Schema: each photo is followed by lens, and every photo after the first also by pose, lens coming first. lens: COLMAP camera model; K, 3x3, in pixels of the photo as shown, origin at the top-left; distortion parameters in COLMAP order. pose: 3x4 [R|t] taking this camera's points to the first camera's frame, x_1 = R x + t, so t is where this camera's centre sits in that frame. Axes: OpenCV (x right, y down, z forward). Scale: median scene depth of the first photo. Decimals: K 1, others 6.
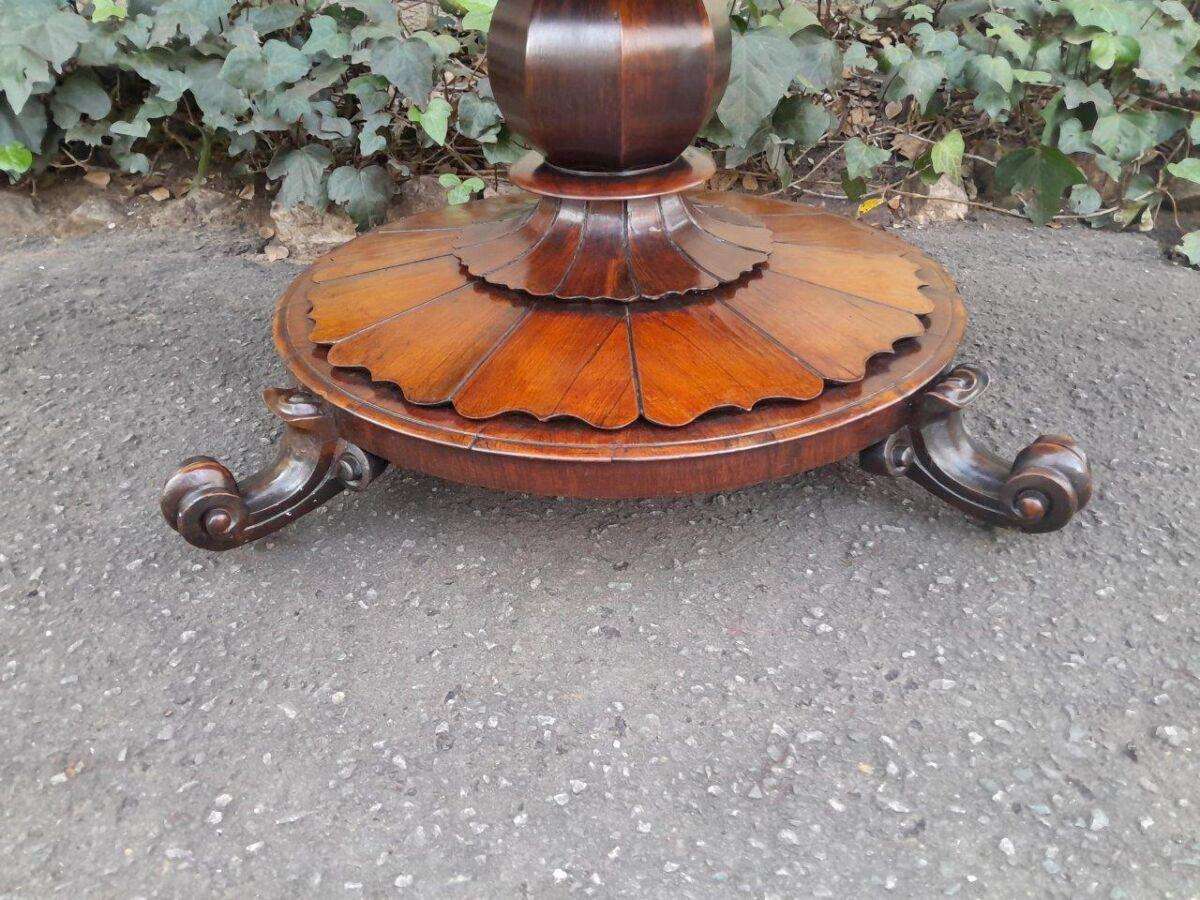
lens RADIAL K [[934.7, 0, 597.5], [0, 934.7, 436.6], [0, 0, 1]] dist [0.069012, -0.152499]
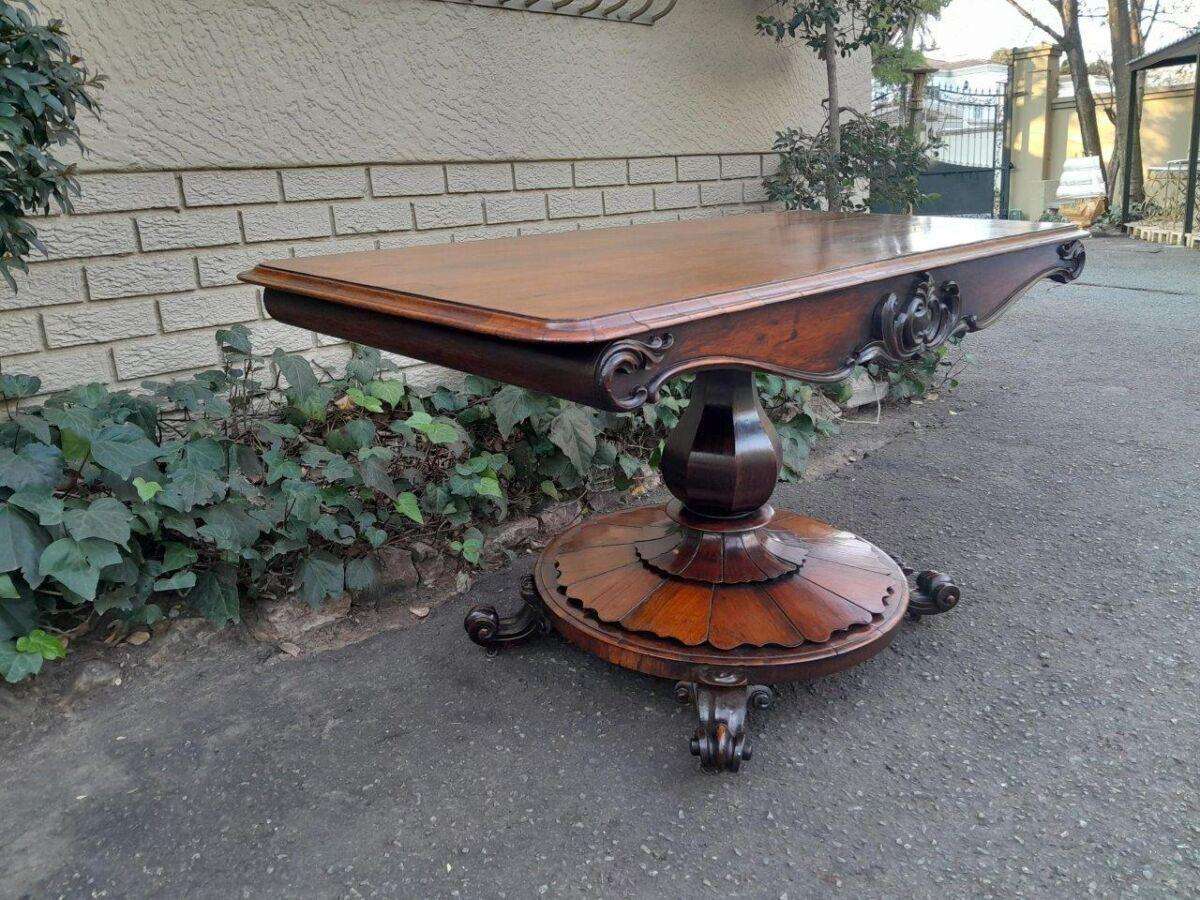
lens RADIAL K [[936.2, 0, 600.2], [0, 936.2, 432.1], [0, 0, 1]] dist [0.066336, -0.142934]
pose [[0.695951, -0.191179, 0.692173, -1.589593], [0.360984, 0.926404, -0.107080, -0.346640], [-0.620760, 0.324386, 0.713744, -0.289408]]
